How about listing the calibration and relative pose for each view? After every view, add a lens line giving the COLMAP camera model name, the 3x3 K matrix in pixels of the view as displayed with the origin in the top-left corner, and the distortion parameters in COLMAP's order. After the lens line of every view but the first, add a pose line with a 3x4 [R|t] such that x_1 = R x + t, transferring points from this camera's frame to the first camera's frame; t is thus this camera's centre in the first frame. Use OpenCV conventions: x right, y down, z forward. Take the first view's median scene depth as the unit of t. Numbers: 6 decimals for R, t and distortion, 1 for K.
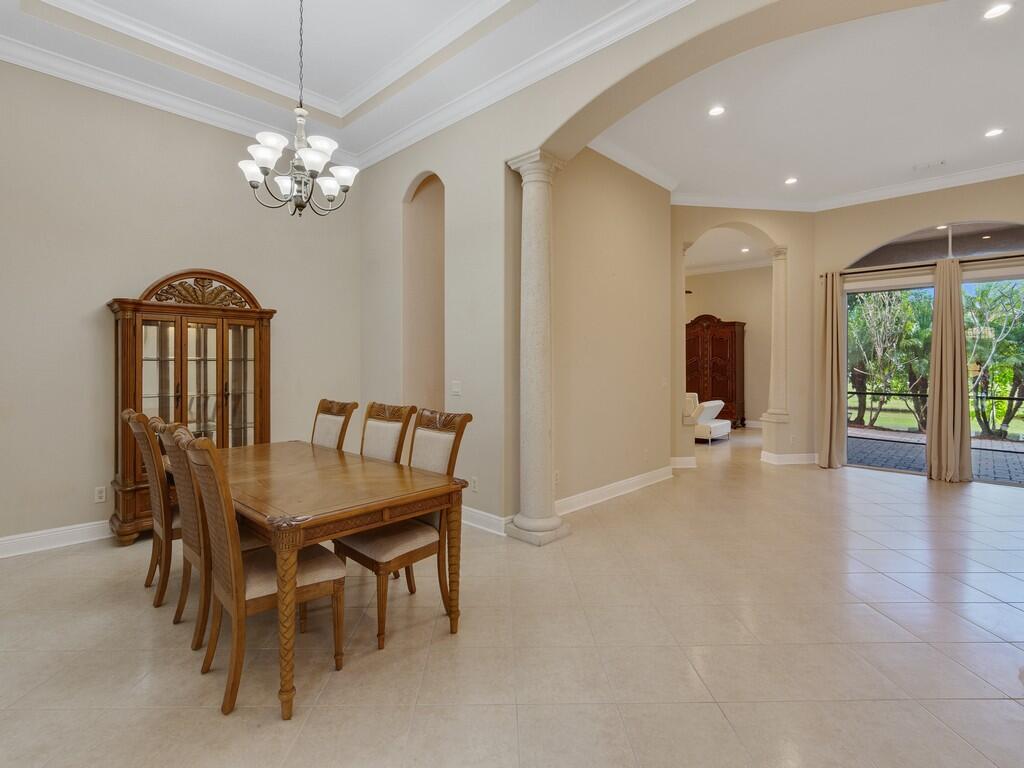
lens RADIAL K [[492.9, 0, 513.1], [0, 492.9, 363.0], [0, 0, 1]] dist [0.000637, 0.000564]
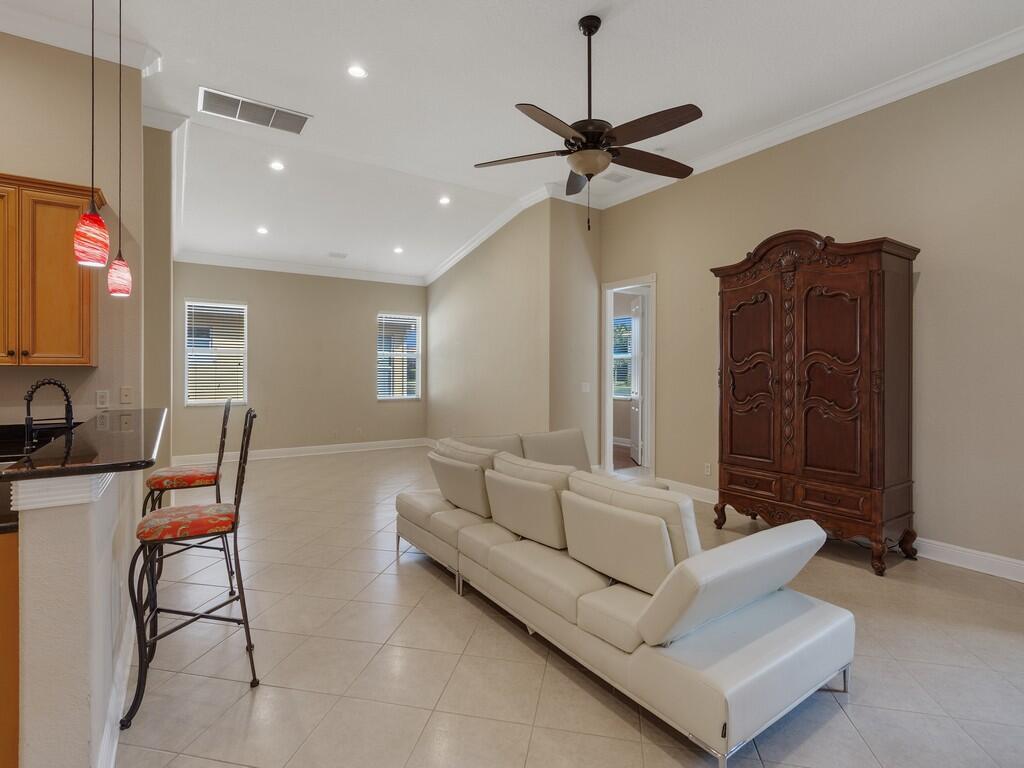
lens RADIAL K [[499.3, 0, 504.6], [0, 499.3, 368.7], [0, 0, 1]] dist [0.000711, -0.000095]
pose [[0.973237, 0.002908, -0.229785, 0.282147], [-0.002802, 0.999996, 0.000788, 0.000717], [0.229786, -0.000123, 0.973241, 0.618004]]
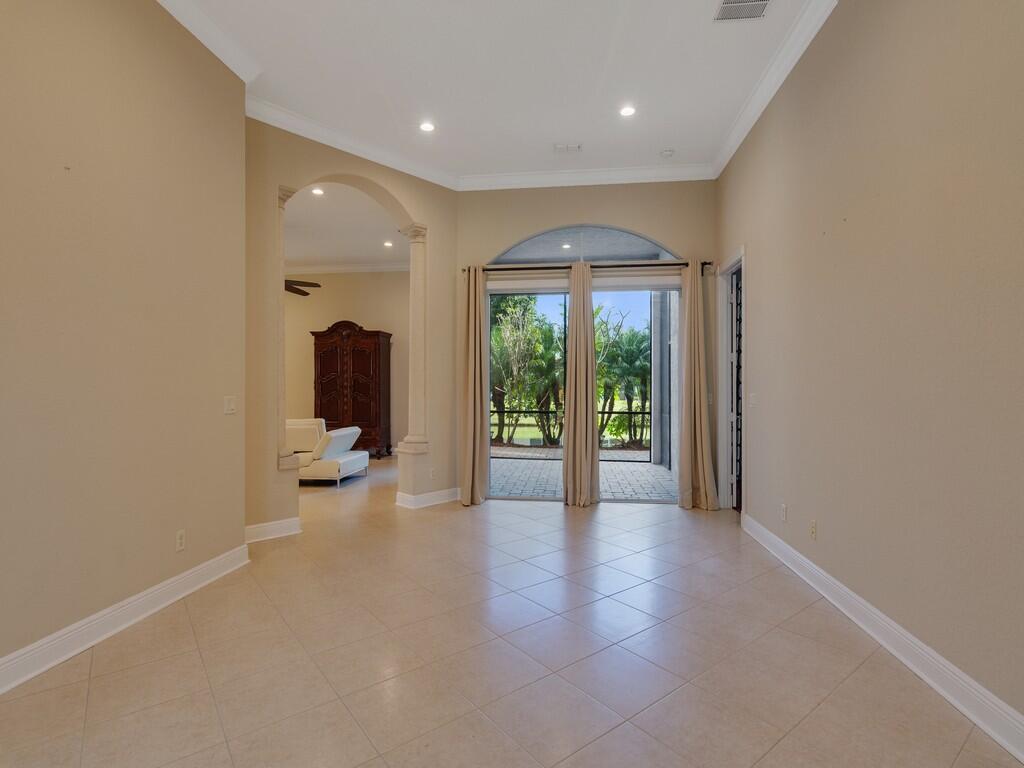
lens RADIAL K [[500.9, 0, 512.0], [0, 500.9, 384.0], [0, 0, 1]] dist [0.000191, 0.000166]
pose [[0.801272, 0.001154, 0.598300, 0.120135], [0.002010, 0.999987, -0.004620, 0.010550], [-0.598297, 0.004905, 0.801259, 0.179599]]
